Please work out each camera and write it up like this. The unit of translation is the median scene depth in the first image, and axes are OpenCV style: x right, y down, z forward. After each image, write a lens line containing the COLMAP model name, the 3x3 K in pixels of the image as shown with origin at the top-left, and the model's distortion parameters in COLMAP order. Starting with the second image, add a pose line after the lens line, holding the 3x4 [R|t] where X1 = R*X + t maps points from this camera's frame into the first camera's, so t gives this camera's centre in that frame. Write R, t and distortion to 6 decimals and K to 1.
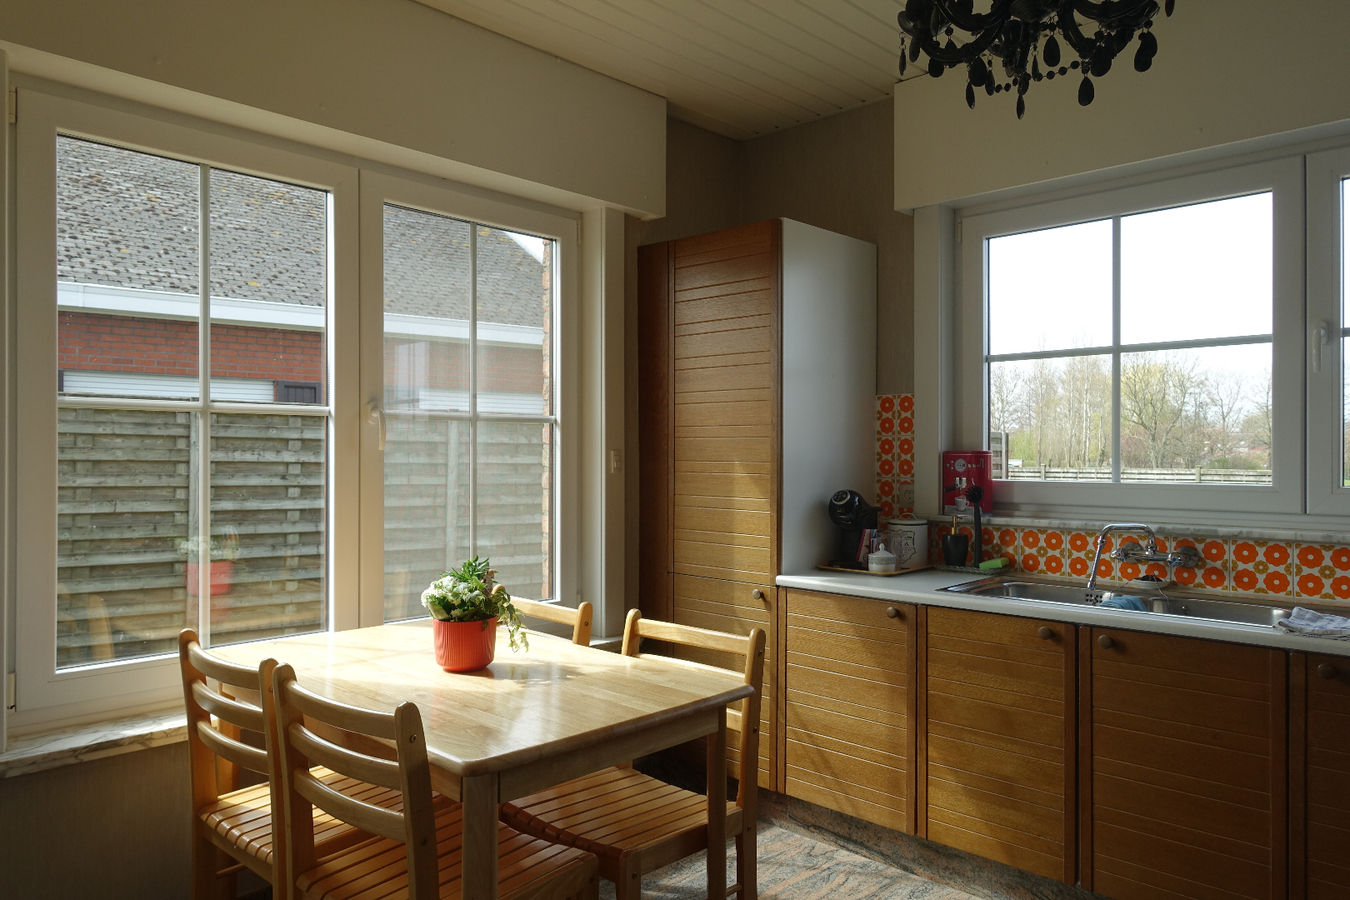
lens RADIAL K [[930.9, 0, 675.0], [0, 930.9, 450.0], [0, 0, 1]] dist [0.002401, -0.002375]
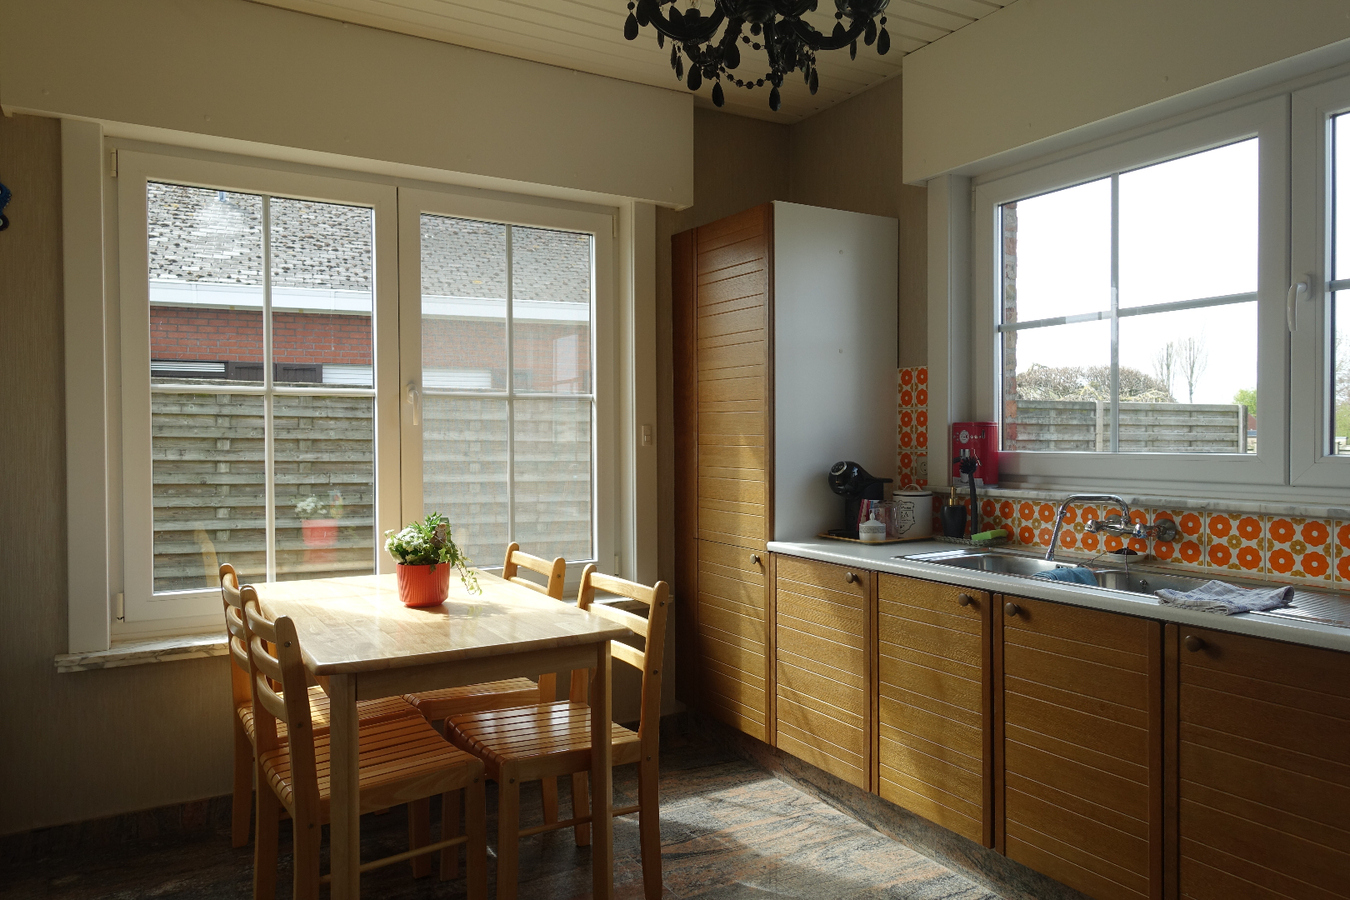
lens RADIAL K [[931.5, 0, 675.0], [0, 931.5, 450.0], [0, 0, 1]] dist [-0.003909, -0.001295]
pose [[0.962705, -0.001065, -0.270553, 0.304040], [0.006411, 0.999801, 0.018873, 0.010936], [0.270479, -0.019904, 0.962520, -0.045759]]
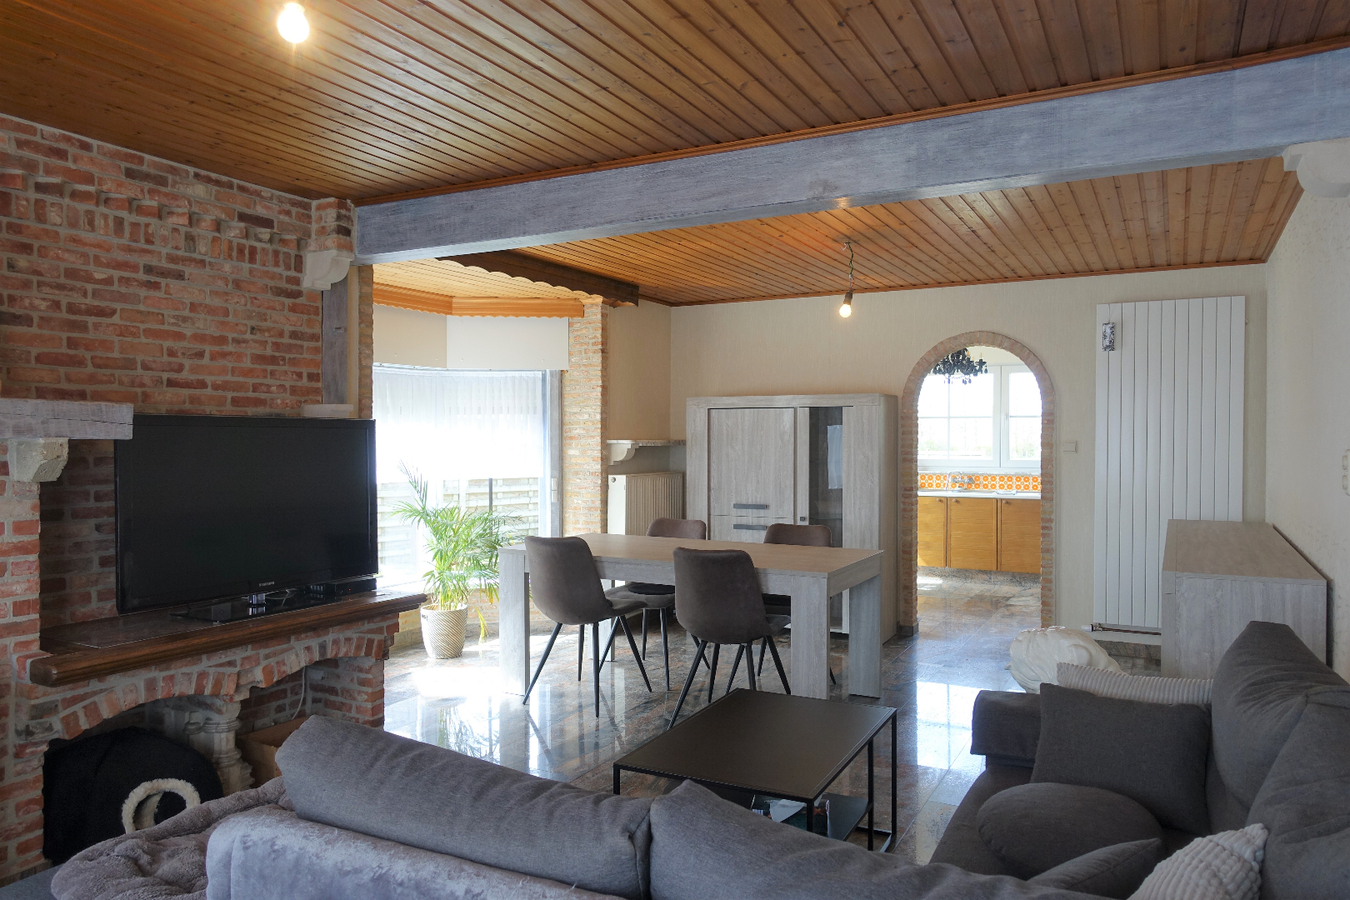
lens RADIAL K [[930.9, 0, 675.0], [0, 930.9, 450.0], [0, 0, 1]] dist [0.002401, -0.002375]
pose [[0.963428, -0.006527, 0.267887, -1.302011], [0.001477, 0.999817, 0.019051, -0.058951], [-0.267963, -0.017959, 0.963262, -1.847571]]
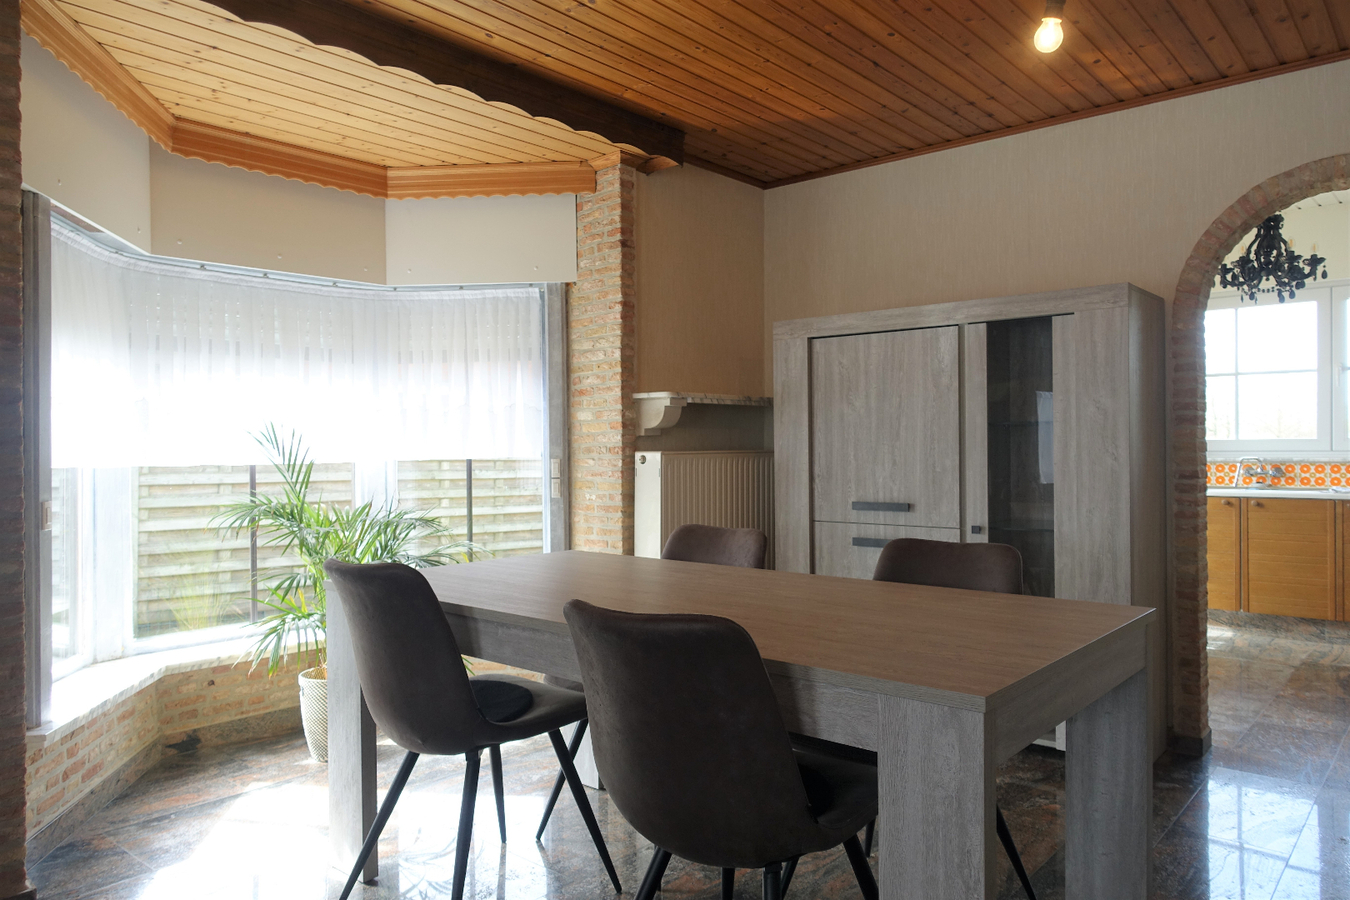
lens RADIAL K [[930.9, 0, 675.0], [0, 930.9, 450.0], [0, 0, 1]] dist [0.002401, -0.002375]
pose [[0.998713, -0.011291, 0.049455, -0.872669], [0.010899, 0.999907, 0.008176, 0.029113], [-0.049543, -0.007627, 0.998743, -0.995223]]
